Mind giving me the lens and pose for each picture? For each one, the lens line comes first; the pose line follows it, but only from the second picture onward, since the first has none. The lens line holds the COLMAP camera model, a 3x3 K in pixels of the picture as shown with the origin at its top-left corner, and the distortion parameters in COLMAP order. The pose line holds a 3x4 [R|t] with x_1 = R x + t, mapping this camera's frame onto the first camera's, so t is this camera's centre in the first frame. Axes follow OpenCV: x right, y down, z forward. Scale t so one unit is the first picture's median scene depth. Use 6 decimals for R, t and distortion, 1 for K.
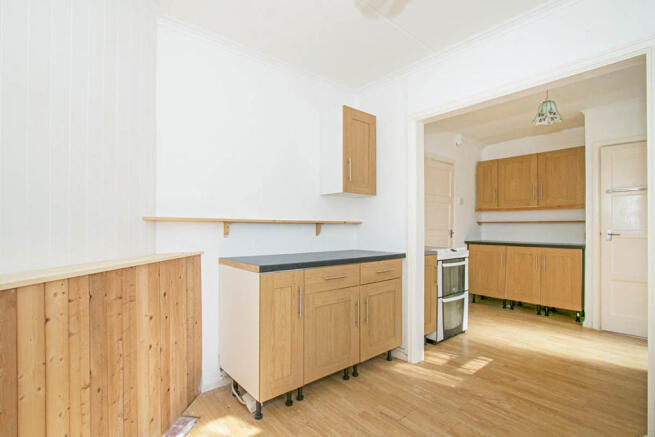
lens RADIAL K [[296.0, 0, 327.5], [0, 296.0, 218.5], [0, 0, 1]] dist [-0.030042, -0.000166]
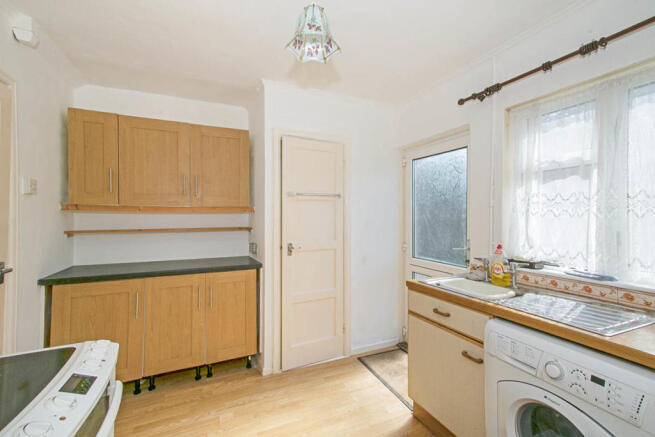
lens RADIAL K [[282.2, 0, 329.2], [0, 282.2, 226.0], [0, 0, 1]] dist [-0.009841, -0.000109]
pose [[0.248437, -0.029495, 0.968199, 0.254966], [-0.021437, 0.999124, 0.035937, -0.037686], [-0.968411, -0.029683, 0.247587, 0.701694]]
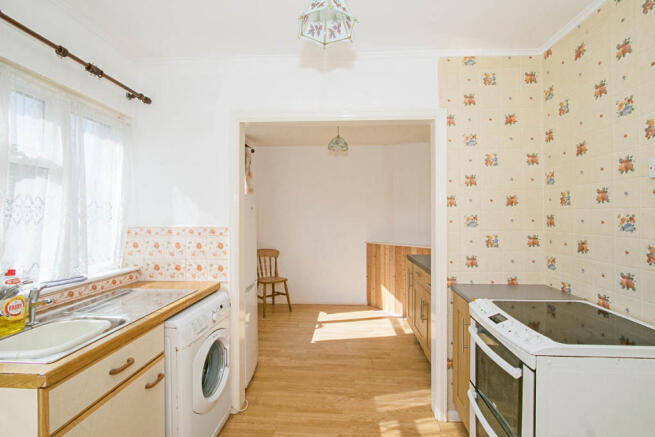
lens RADIAL K [[296.0, 0, 327.5], [0, 296.0, 218.5], [0, 0, 1]] dist [-0.030042, -0.000166]
pose [[-0.679900, 0.003642, -0.733296, 0.858155], [0.017766, 0.999776, -0.011507, -0.039153], [0.733090, -0.020851, -0.679812, 1.040582]]
